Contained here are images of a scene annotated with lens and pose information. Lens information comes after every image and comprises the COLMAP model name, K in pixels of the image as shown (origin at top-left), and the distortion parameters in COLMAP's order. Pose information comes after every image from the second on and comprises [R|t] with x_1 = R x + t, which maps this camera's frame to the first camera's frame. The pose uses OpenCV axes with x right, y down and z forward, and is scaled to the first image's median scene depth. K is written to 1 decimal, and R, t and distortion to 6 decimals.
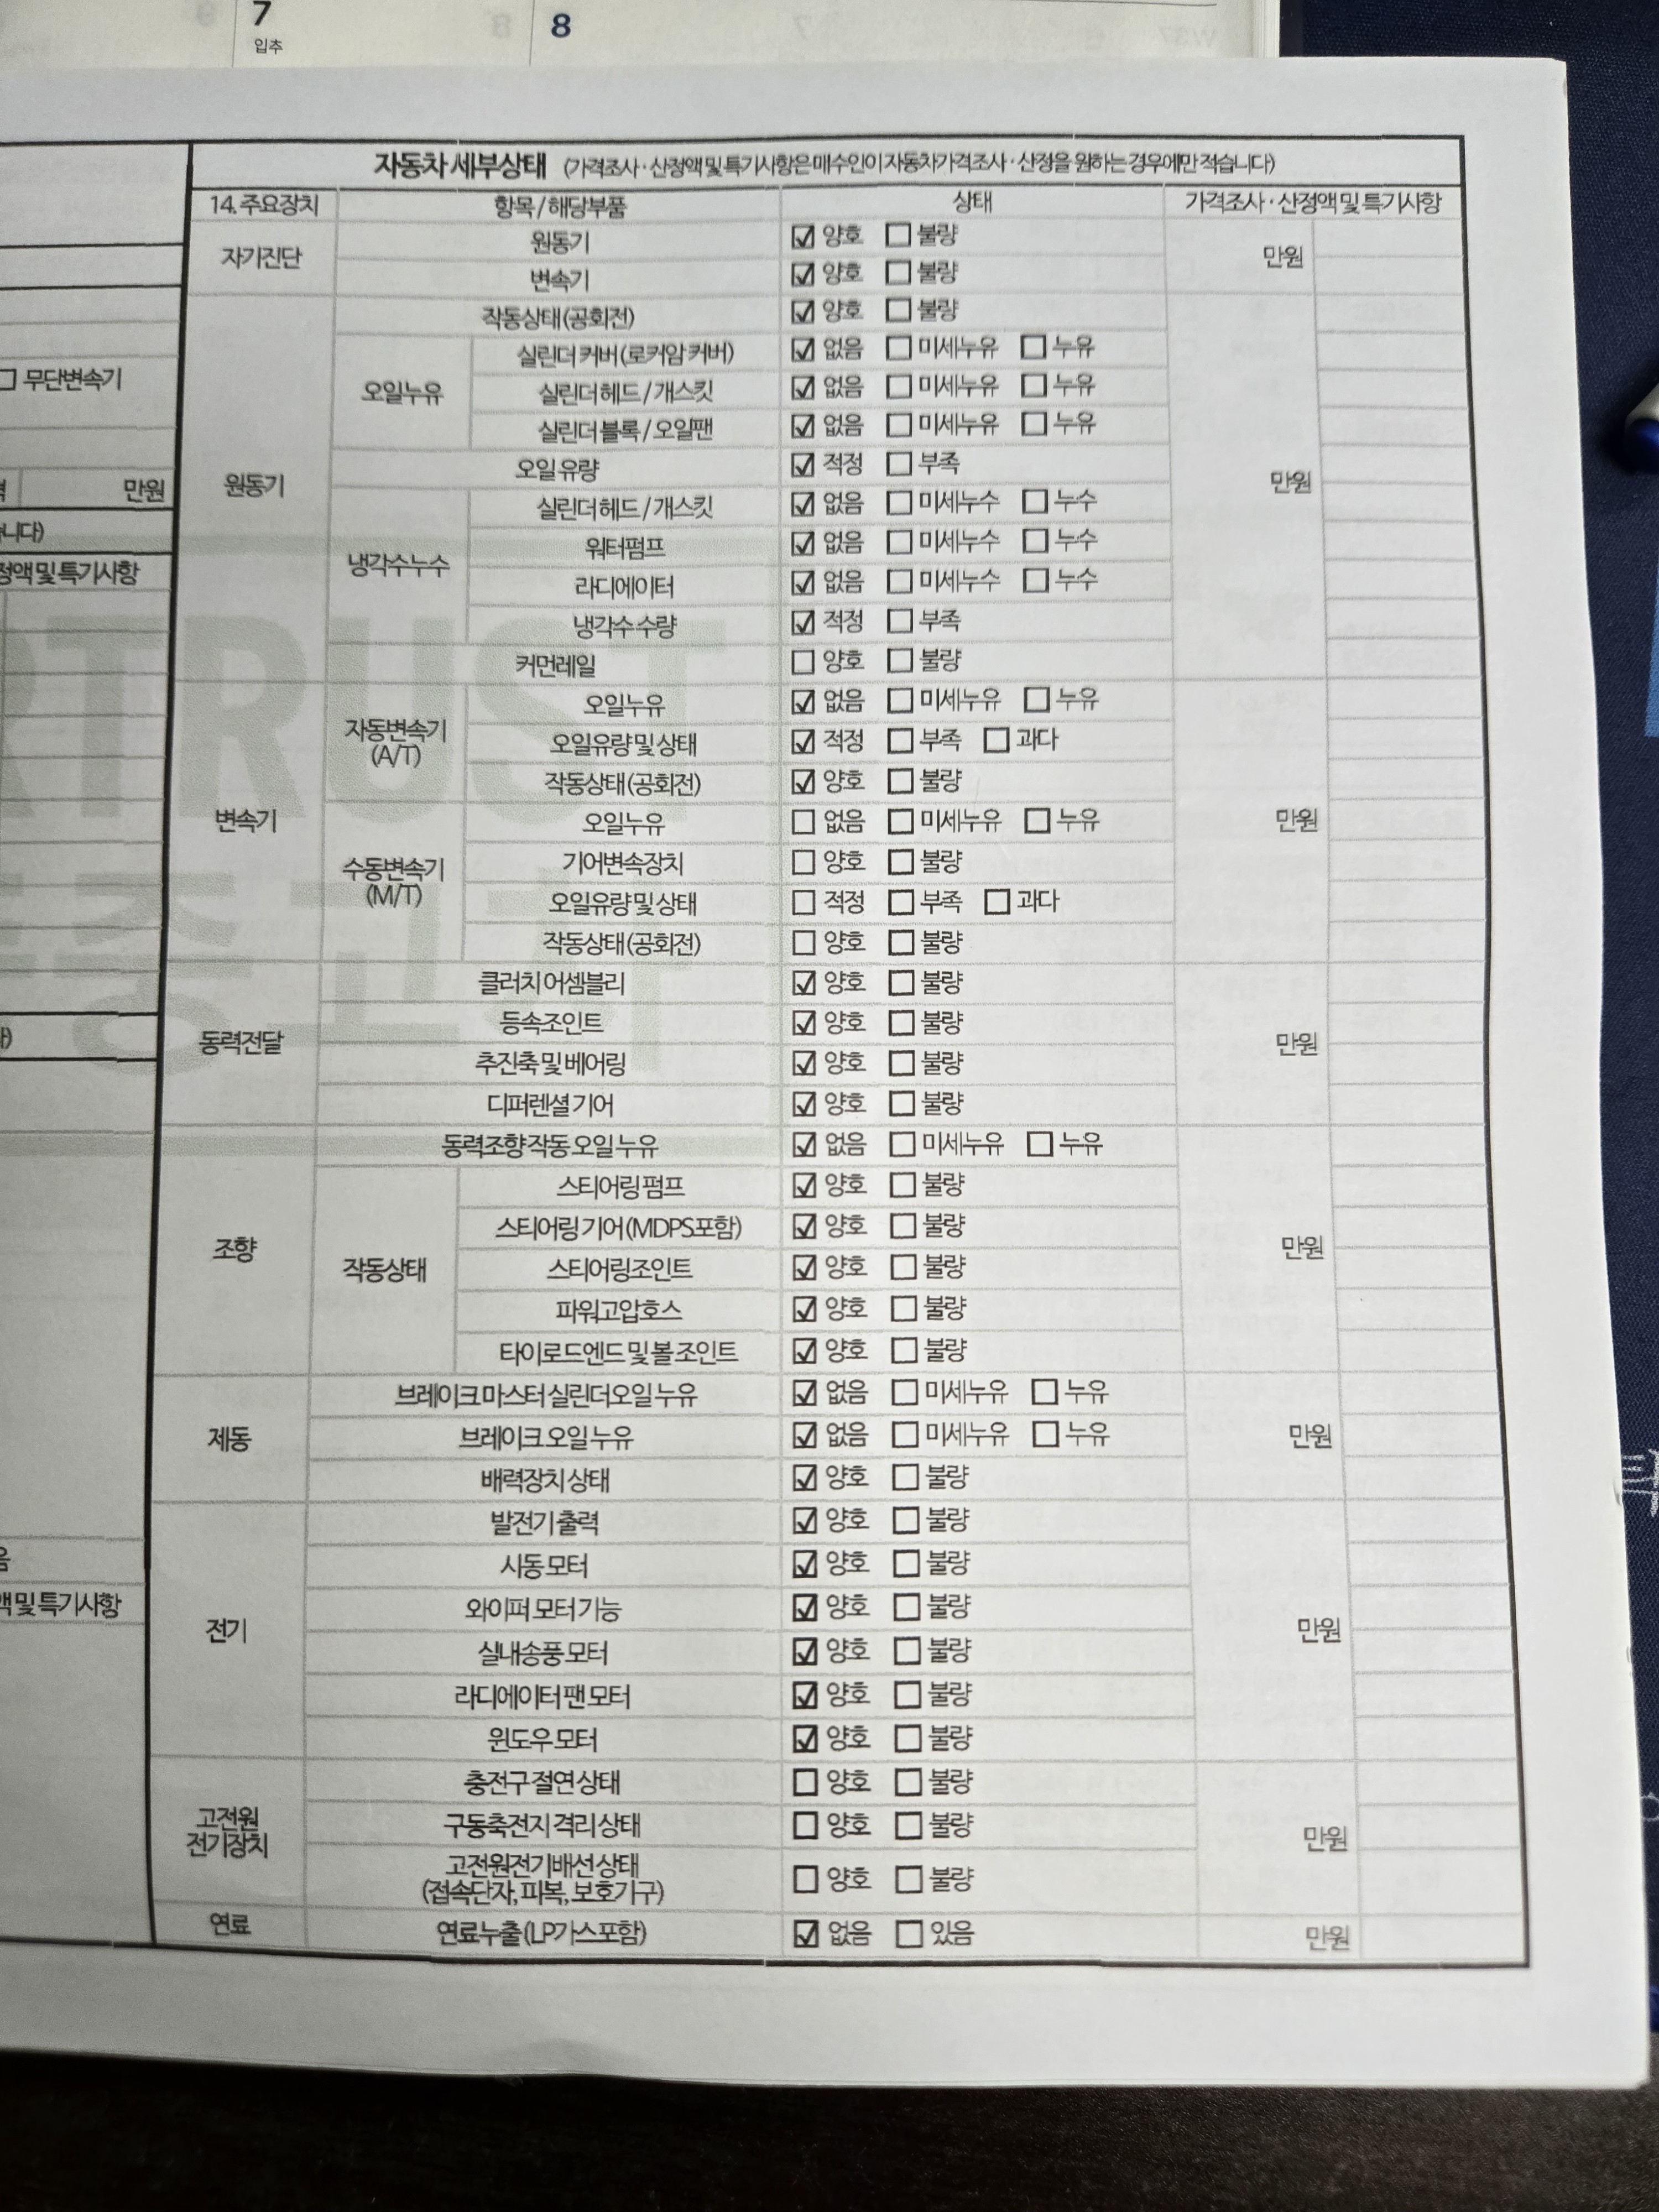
lens RADIAL K [[843.1, 0, 863.7], [0, 843.1, 1110.7], [0, 0, 1]] dist [0.003026, -0.002692]
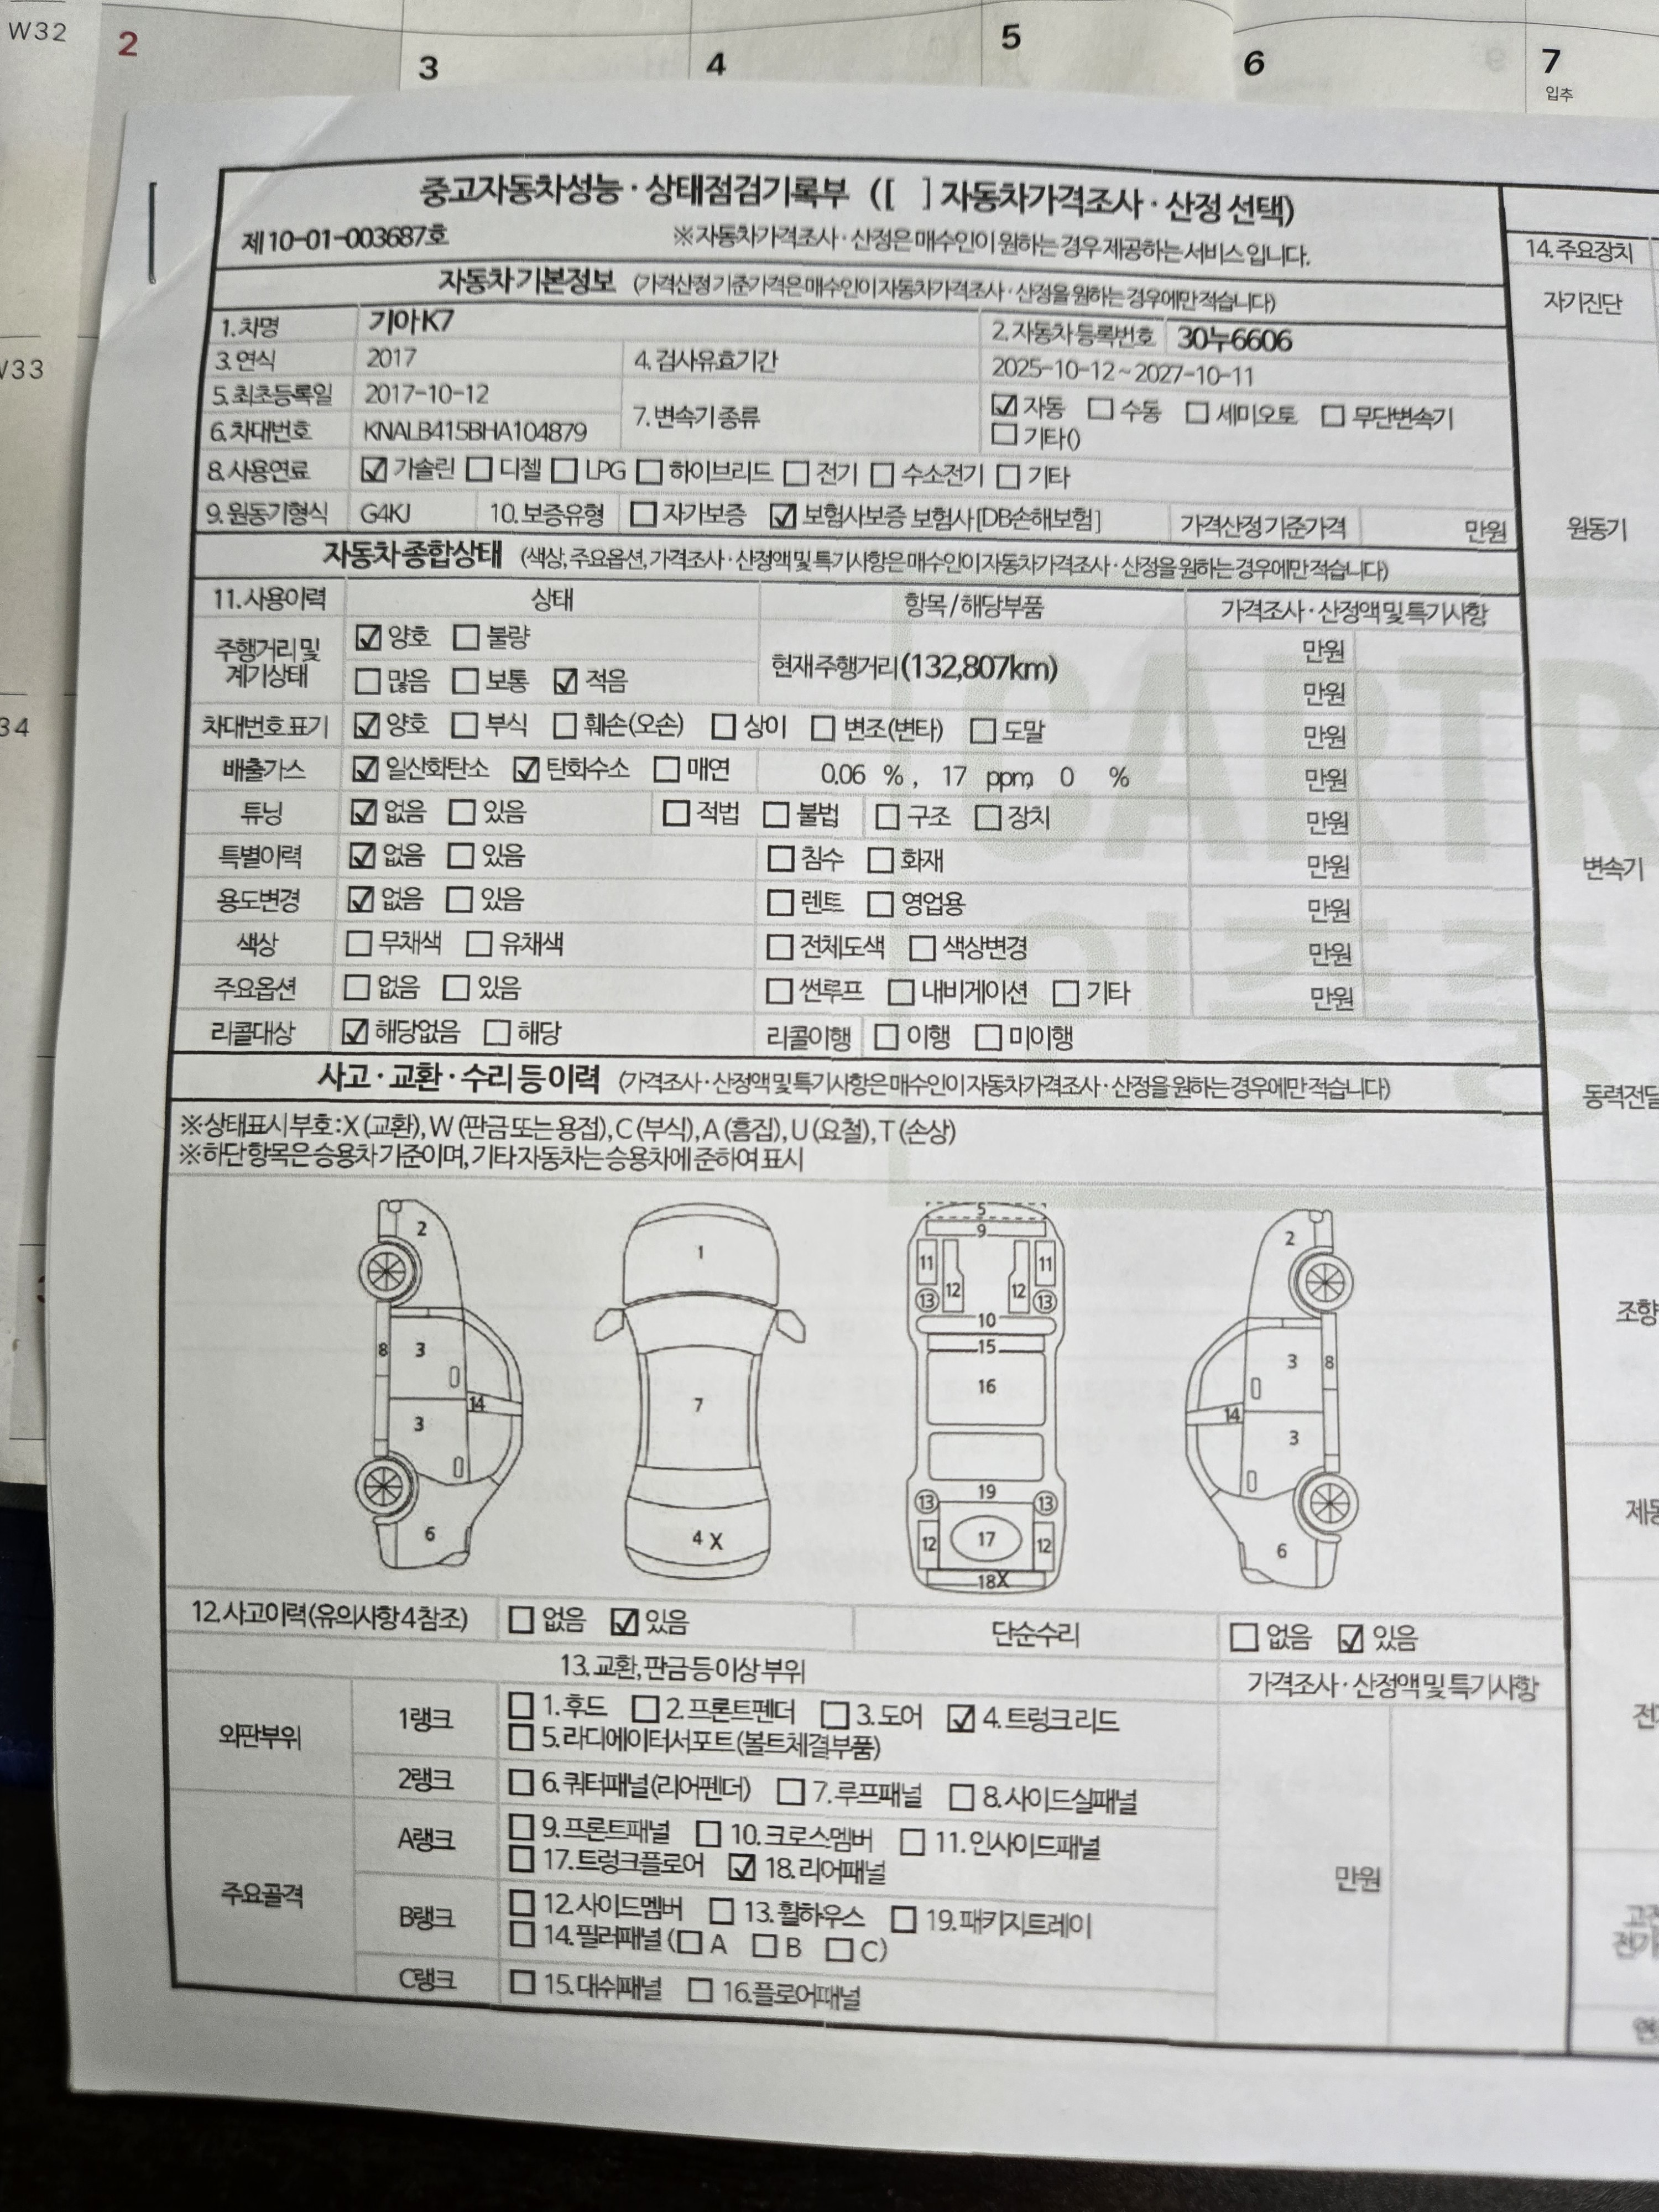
lens RADIAL K [[843.1, 0, 863.7], [0, 843.1, 1110.7], [0, 0, 1]] dist [0.003026, -0.002692]
pose [[0.999884, 0.013669, 0.006682, -1.587097], [-0.013514, 0.999648, -0.022827, -0.030341], [-0.006992, 0.022734, 0.999717, 0.039554]]
